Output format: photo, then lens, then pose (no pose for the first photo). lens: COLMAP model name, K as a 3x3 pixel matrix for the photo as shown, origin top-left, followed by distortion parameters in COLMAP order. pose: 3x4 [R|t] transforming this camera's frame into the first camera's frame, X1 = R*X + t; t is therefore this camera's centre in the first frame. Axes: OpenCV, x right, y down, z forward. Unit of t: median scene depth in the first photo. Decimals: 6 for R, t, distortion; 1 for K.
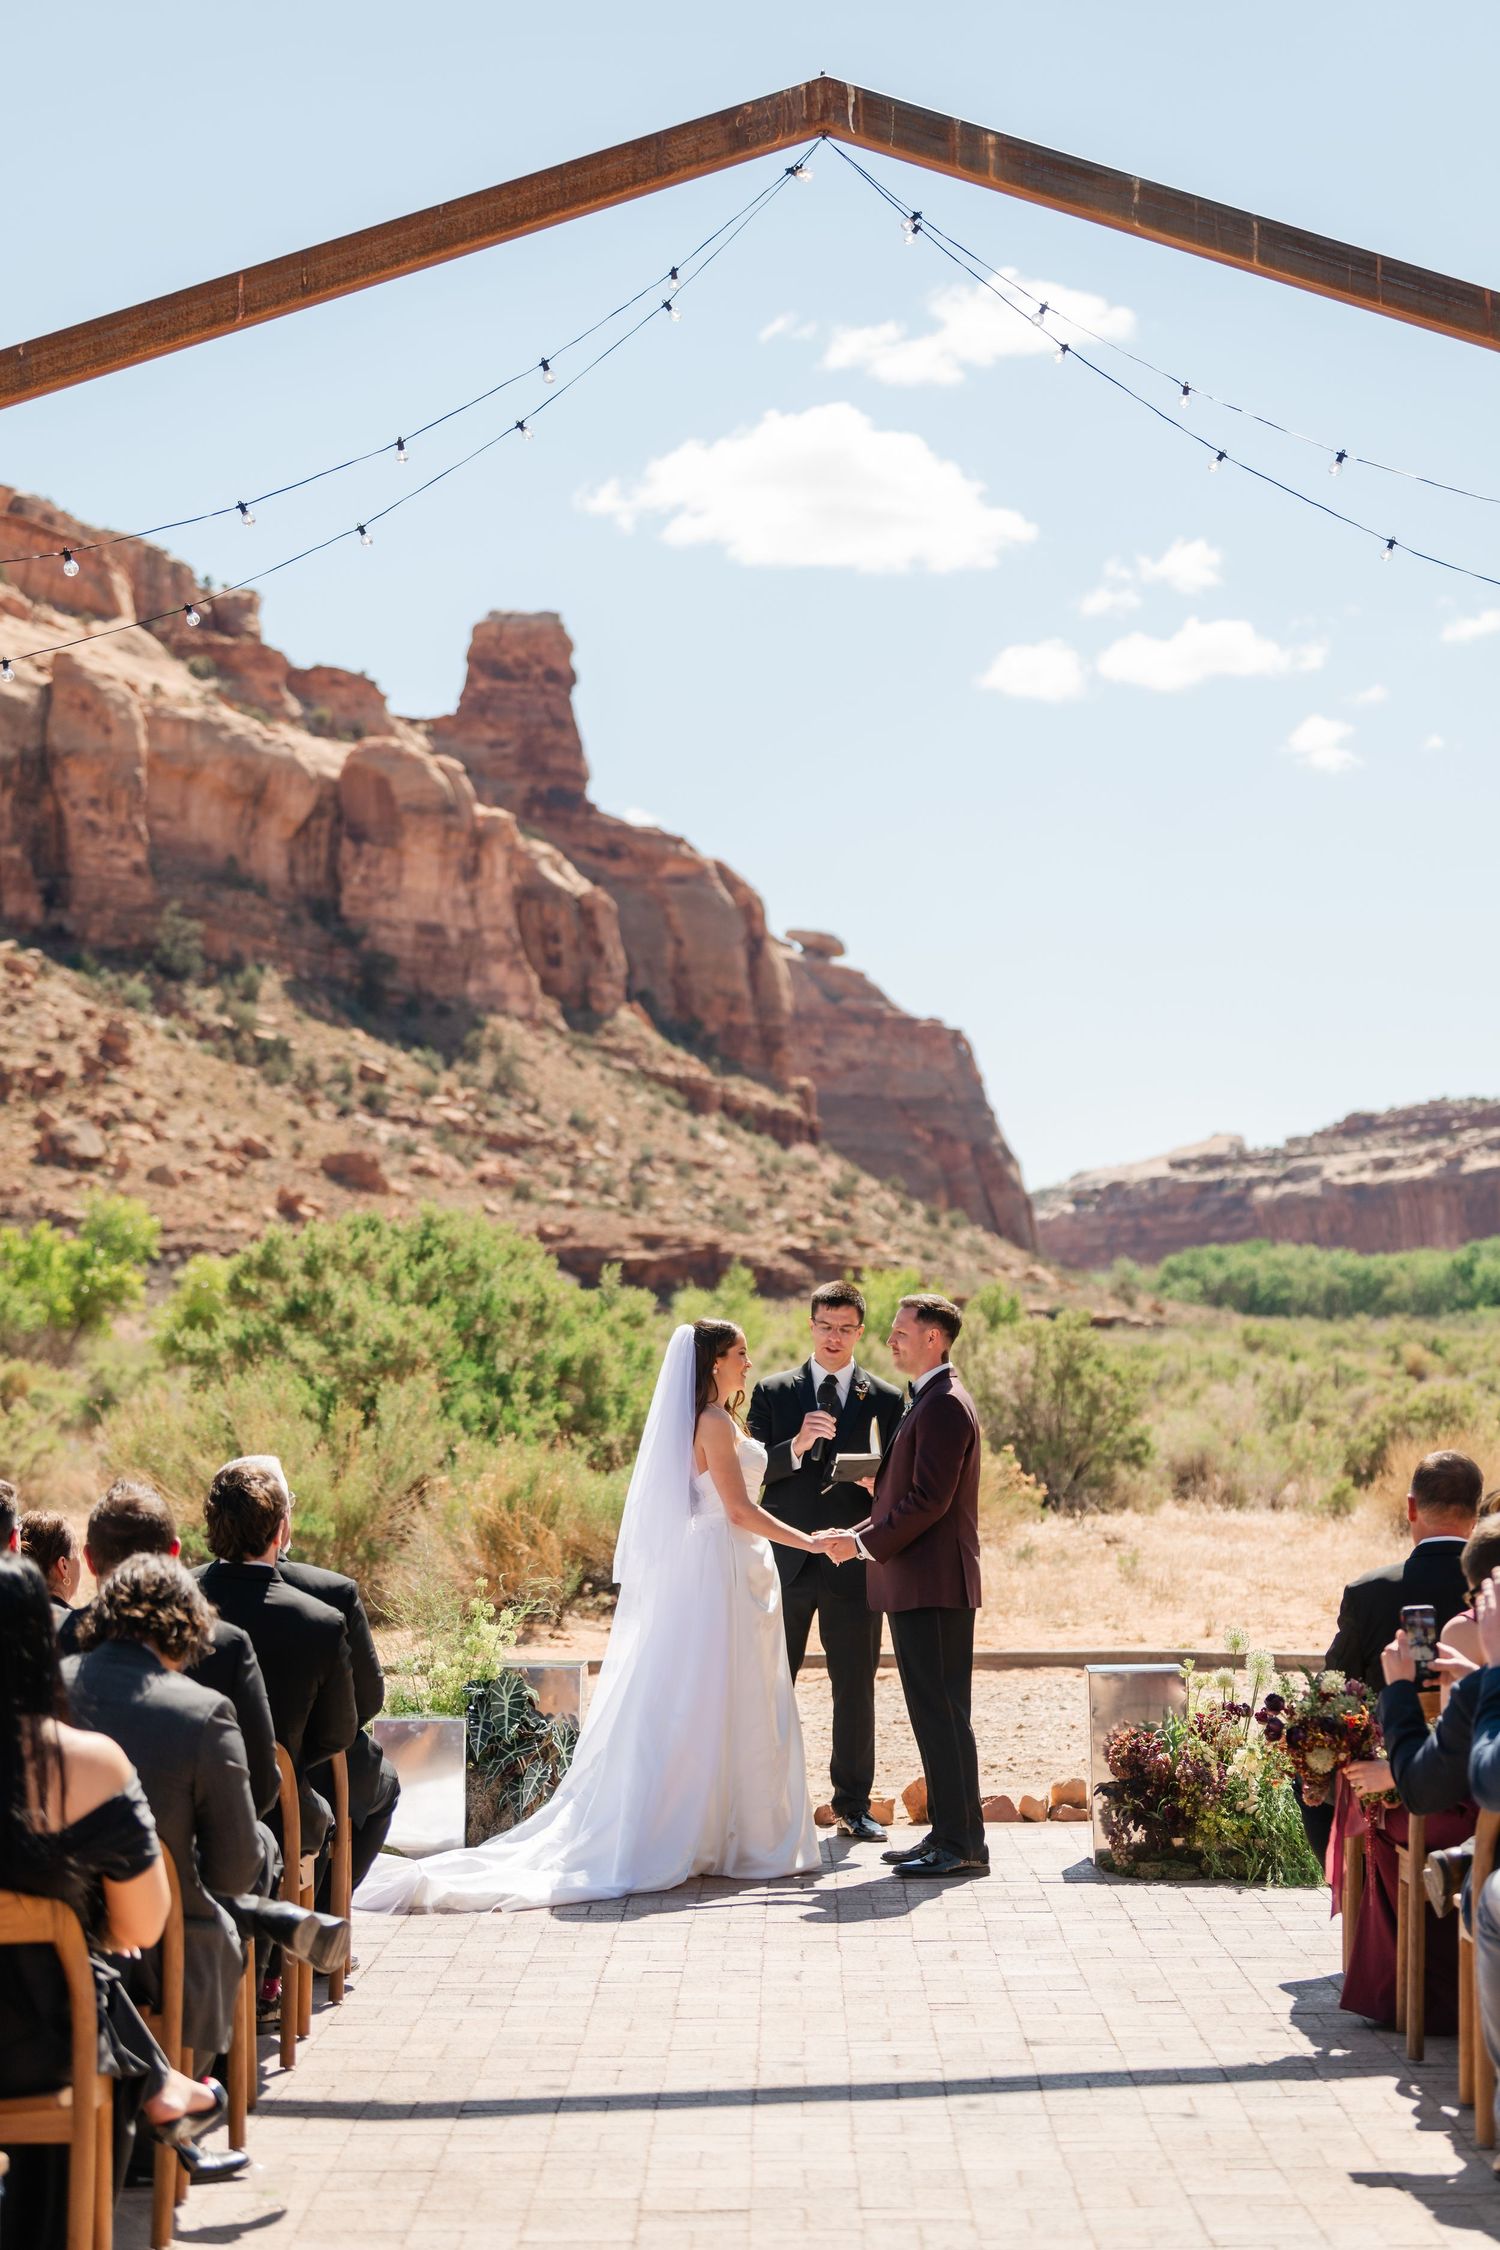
lens RADIAL K [[5307.0, 0, 750.0], [0, 5307.0, 1125.0], [0, 0, 1]] dist [-0.044800, 0.046423]
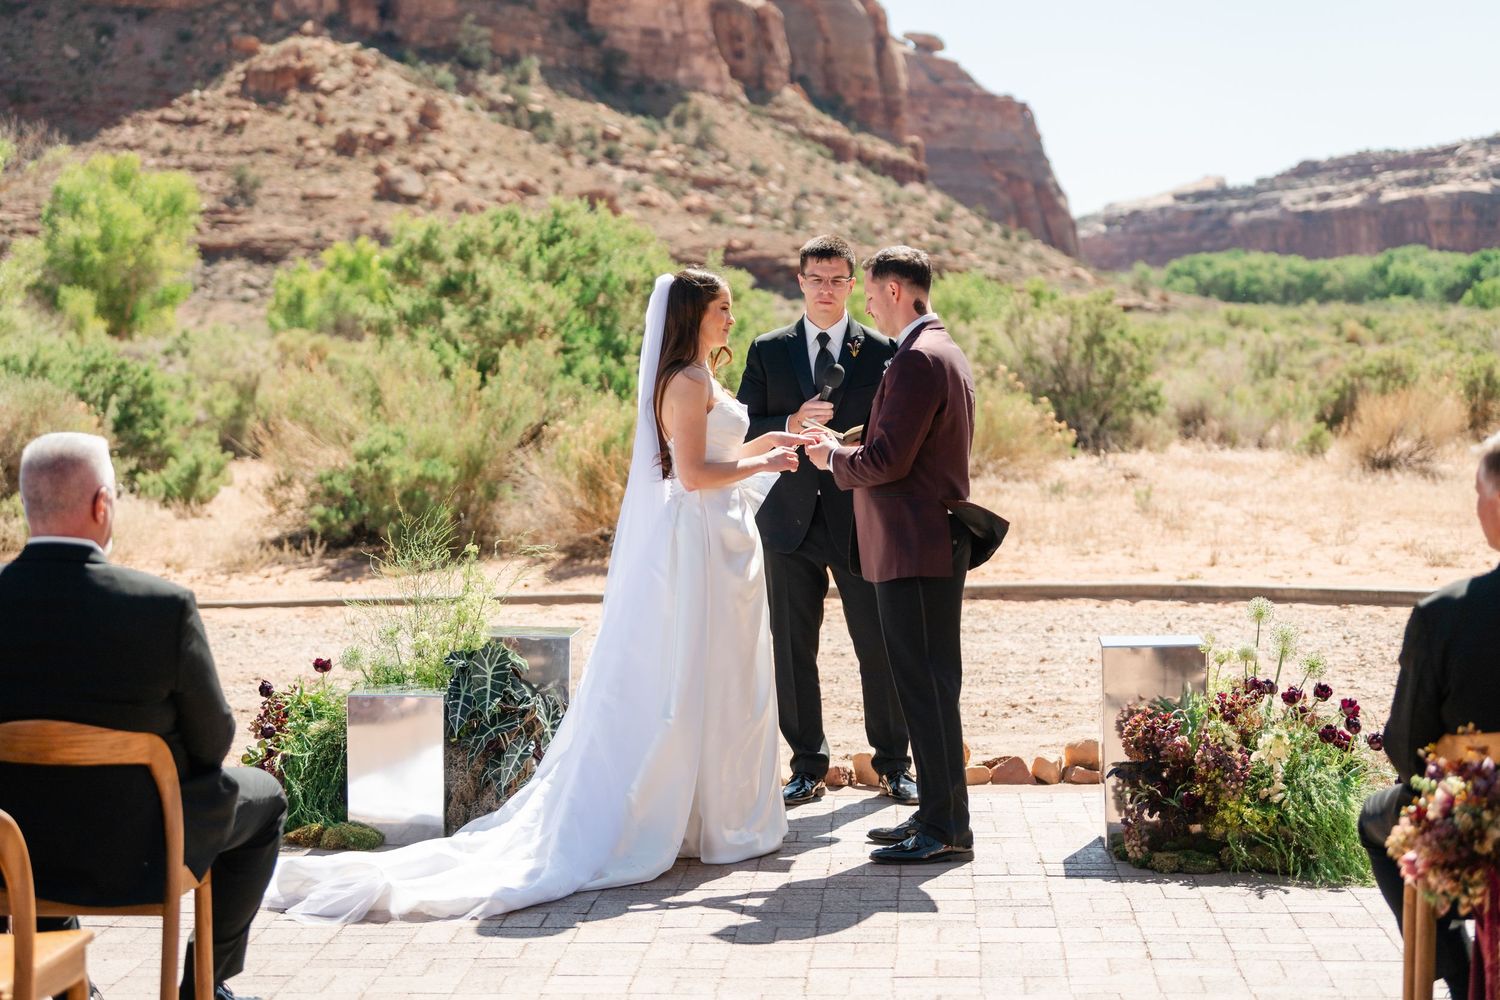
lens RADIAL K [[2966.4, 0, 750.0], [0, 2966.4, 500.0], [0, 0, 1]] dist [-0.040963, 0.057237]
pose [[0.998171, -0.000426, -0.060454, 0.014229], [0.006286, 0.995285, 0.096790, 0.011138], [0.060127, -0.096993, 0.993467, 0.202914]]
